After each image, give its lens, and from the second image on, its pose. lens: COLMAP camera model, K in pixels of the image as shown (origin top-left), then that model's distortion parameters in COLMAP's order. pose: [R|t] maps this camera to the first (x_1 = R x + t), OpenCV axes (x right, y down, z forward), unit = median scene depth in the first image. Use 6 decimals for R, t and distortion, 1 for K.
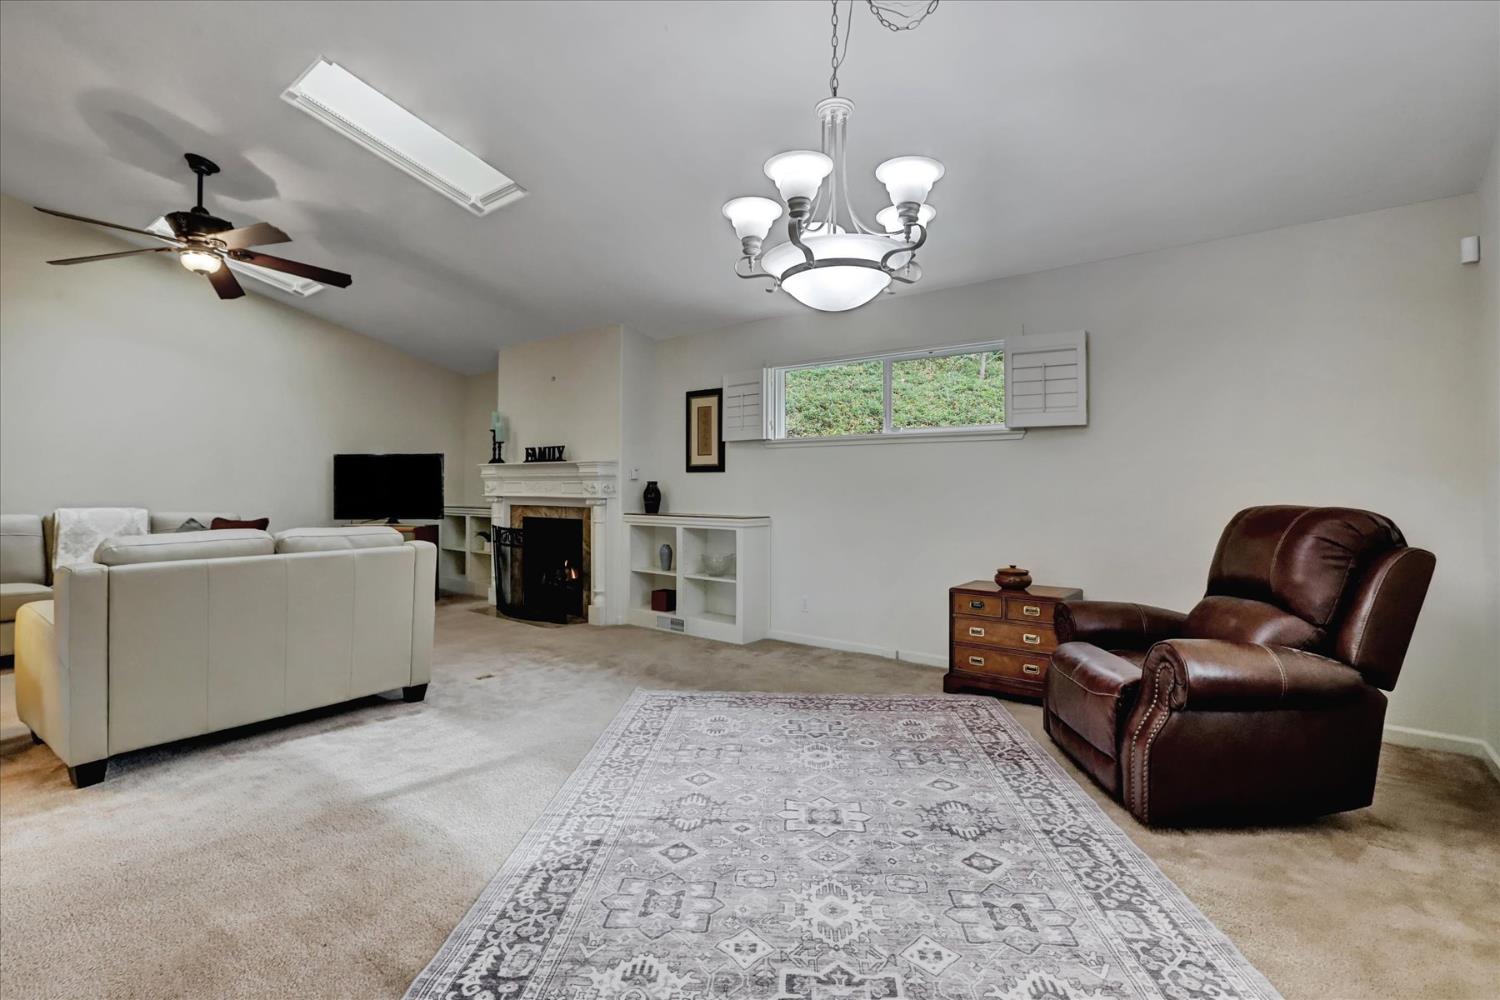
lens RADIAL K [[695.7, 0, 747.0], [0, 695.7, 485.9], [0, 0, 1]] dist [-0.042534, 0.021364]
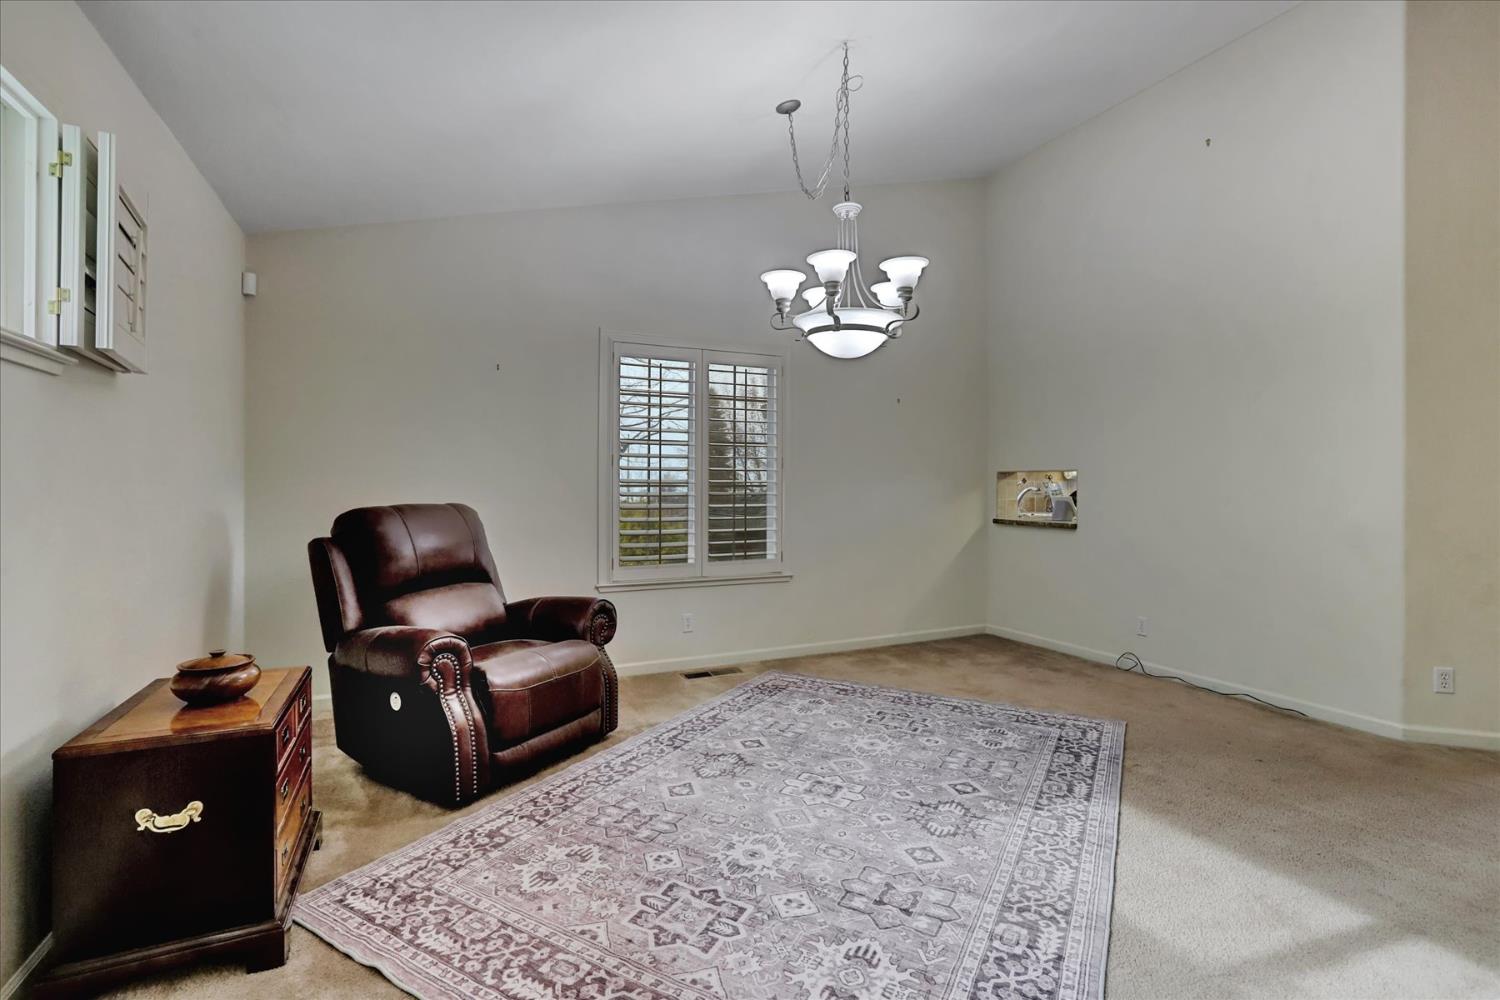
lens RADIAL K [[695.7, 0, 747.0], [0, 695.7, 485.9], [0, 0, 1]] dist [-0.042534, 0.021364]
pose [[-0.896097, -0.001568, 0.443855, -0.177827], [-0.001089, 0.999999, 0.001333, -0.003204], [-0.443857, 0.000711, -0.896097, 1.362447]]
